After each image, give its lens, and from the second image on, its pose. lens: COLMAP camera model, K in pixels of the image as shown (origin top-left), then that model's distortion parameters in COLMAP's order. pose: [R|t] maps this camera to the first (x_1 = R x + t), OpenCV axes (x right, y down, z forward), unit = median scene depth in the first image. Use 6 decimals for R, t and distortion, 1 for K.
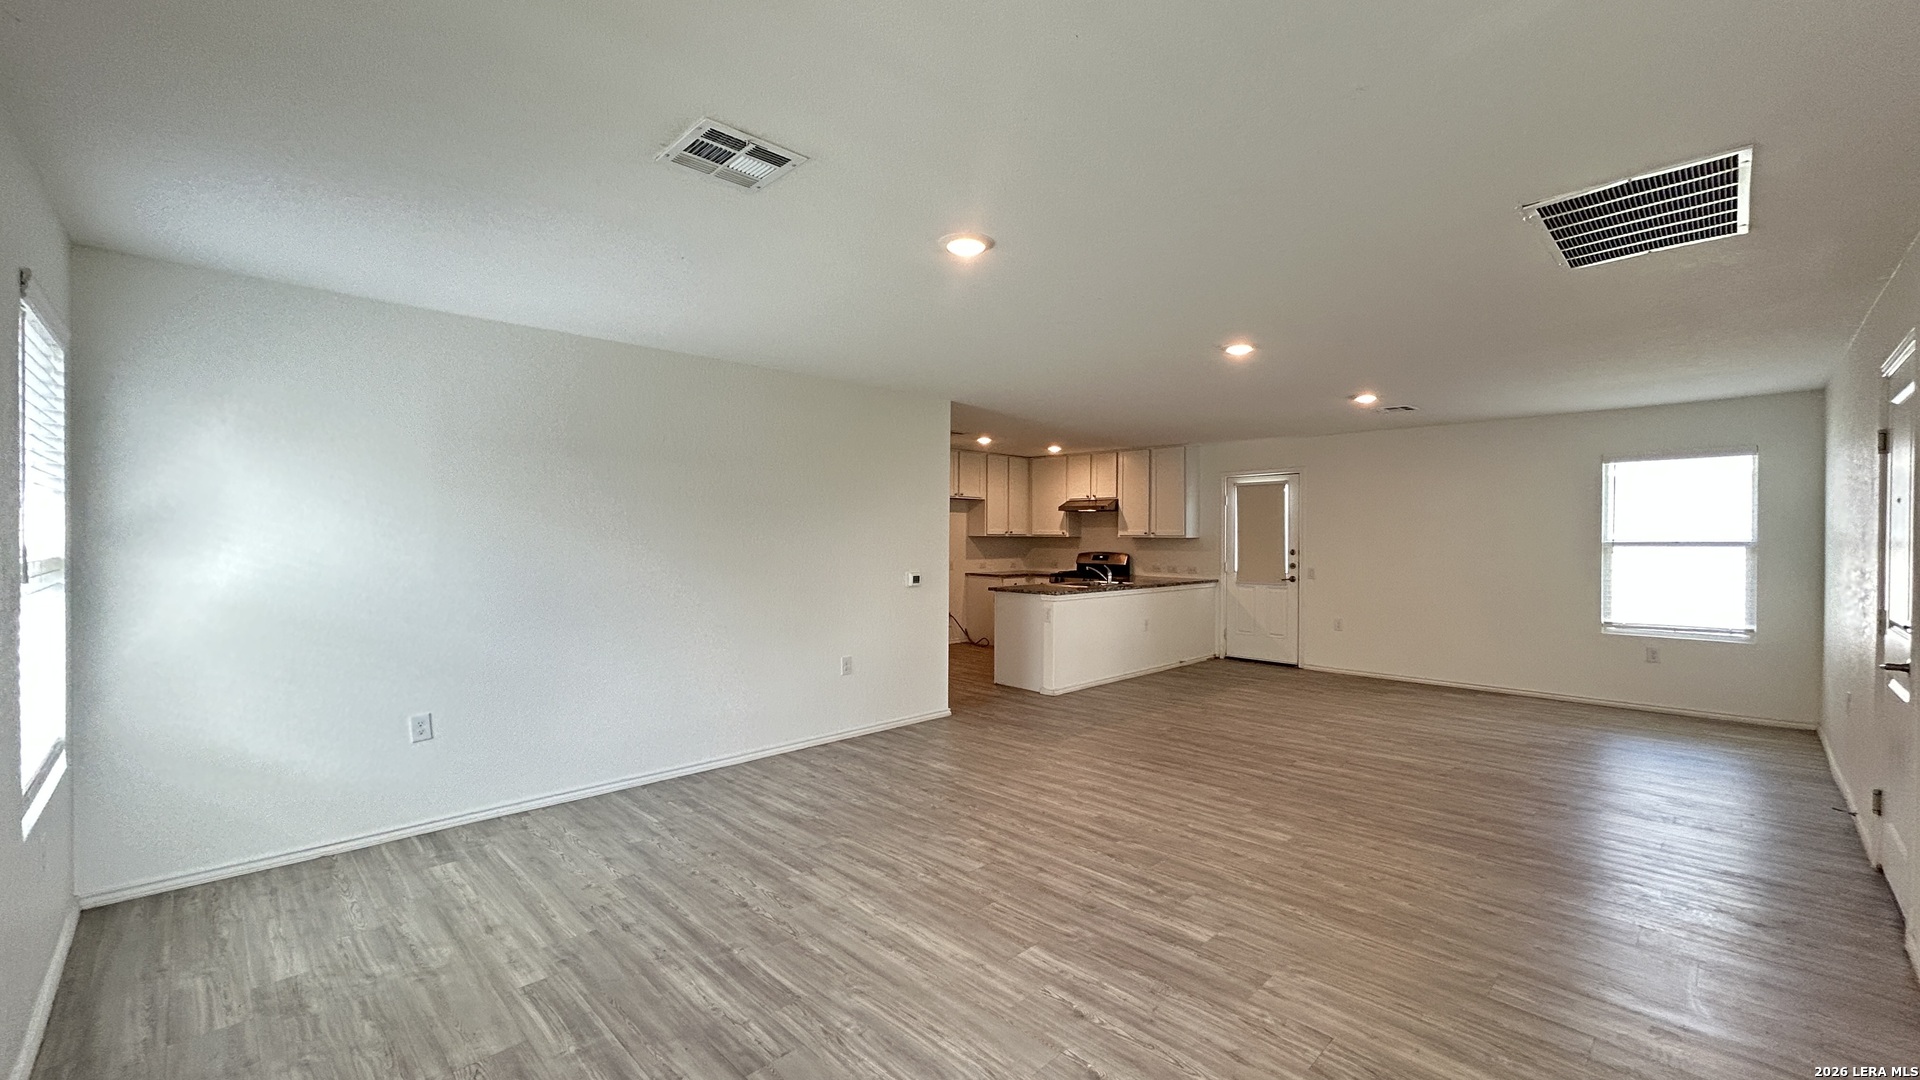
lens RADIAL K [[772.1, 0, 954.8], [0, 772.1, 538.6], [0, 0, 1]] dist [-0.000832, 0.000966]
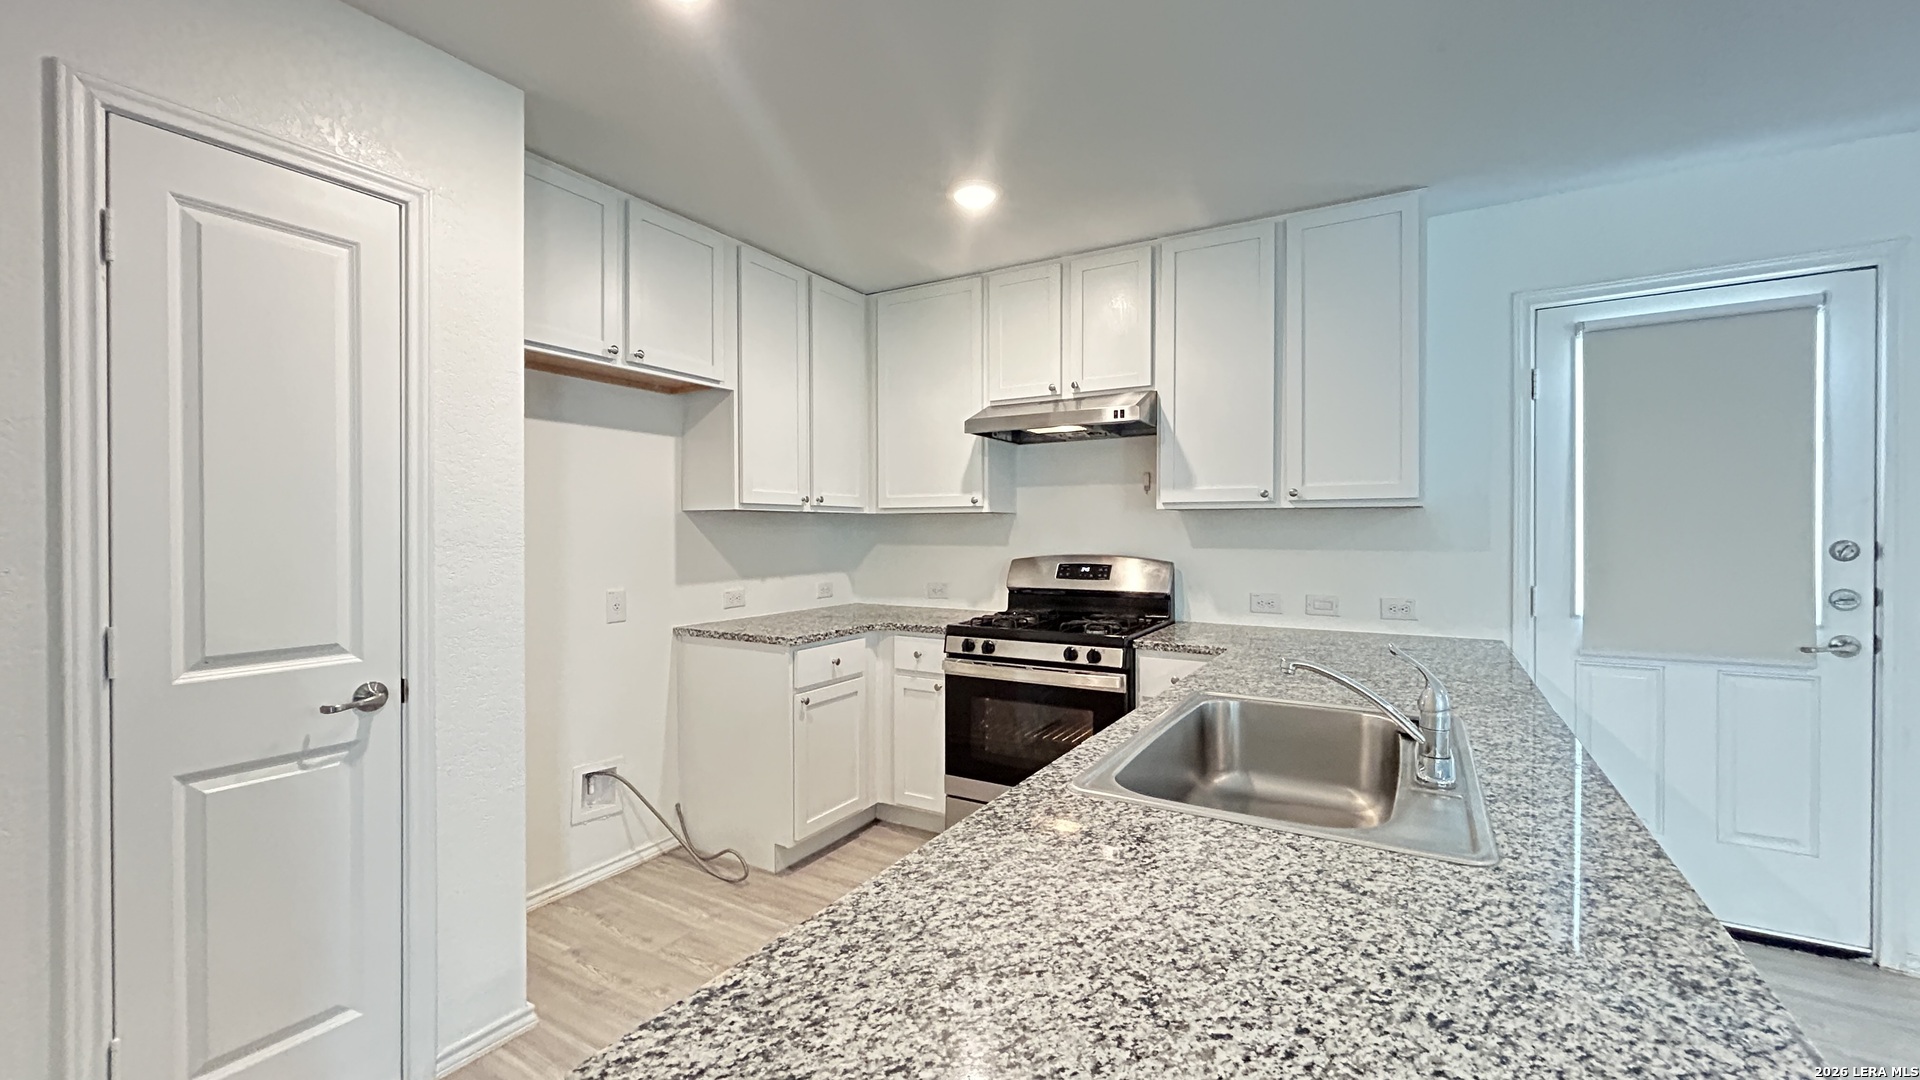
lens RADIAL K [[772.1, 0, 961.3], [0, 772.1, 538.0], [0, 0, 1]] dist [-0.000832, 0.000966]
pose [[0.965840, -0.010258, 0.258937, 0.078563], [0.008813, 0.999938, 0.006742, 0.011574], [-0.258990, -0.004230, 0.965871, 1.143323]]
